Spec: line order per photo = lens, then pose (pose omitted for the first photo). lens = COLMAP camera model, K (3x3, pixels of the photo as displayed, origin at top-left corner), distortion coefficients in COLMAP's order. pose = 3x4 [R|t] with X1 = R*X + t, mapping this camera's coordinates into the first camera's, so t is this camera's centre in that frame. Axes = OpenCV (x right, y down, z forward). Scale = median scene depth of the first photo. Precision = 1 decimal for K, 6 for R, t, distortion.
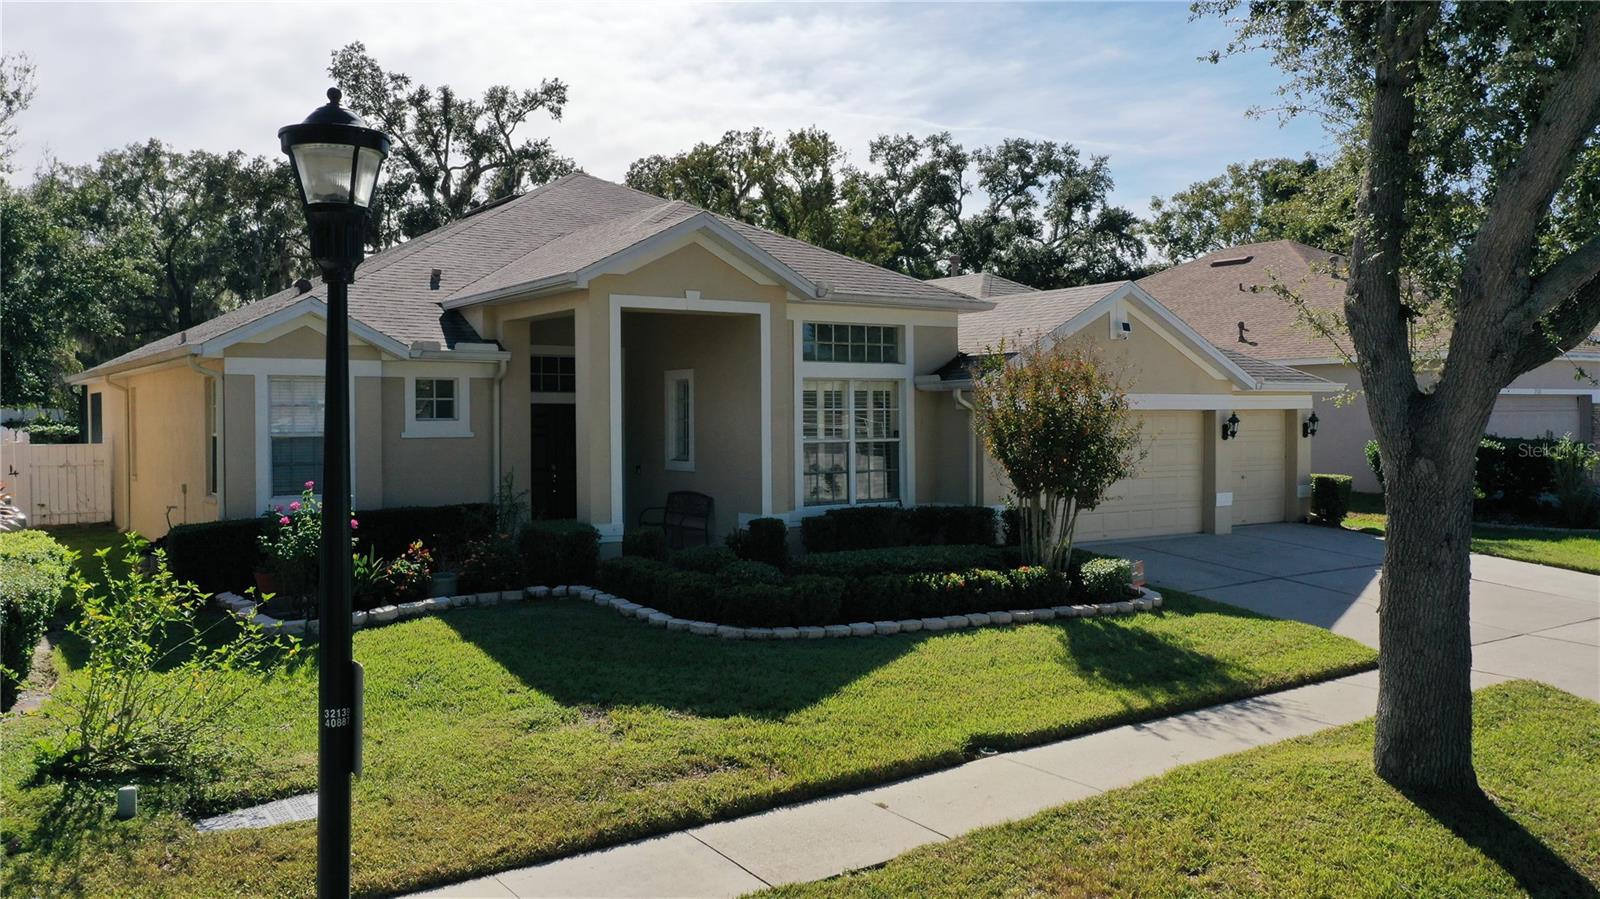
lens RADIAL K [[1273.1, 0, 796.6], [0, 1273.1, 443.0], [0, 0, 1]] dist [0.022575, -0.009176]
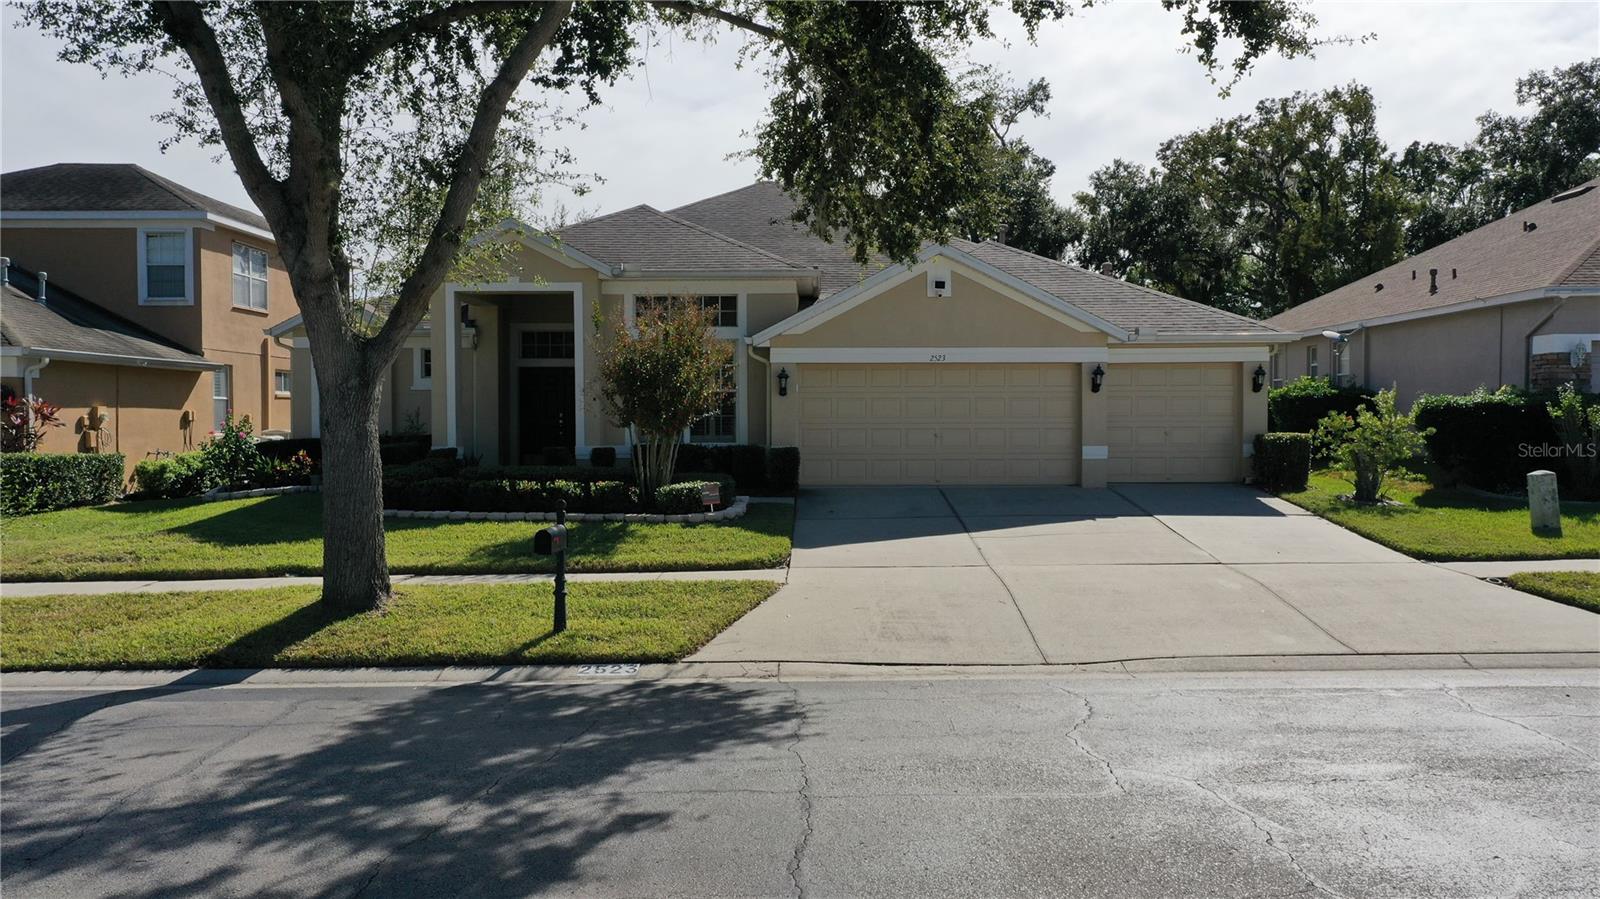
lens RADIAL K [[1273.1, 0, 802.5], [0, 1273.1, 446.9], [0, 0, 1]] dist [0.022575, -0.009176]
pose [[0.815621, 0.016388, -0.578355, 0.732197], [-0.012663, 0.999865, 0.010473, 0.032629], [0.578448, -0.001219, 0.815718, 0.058326]]
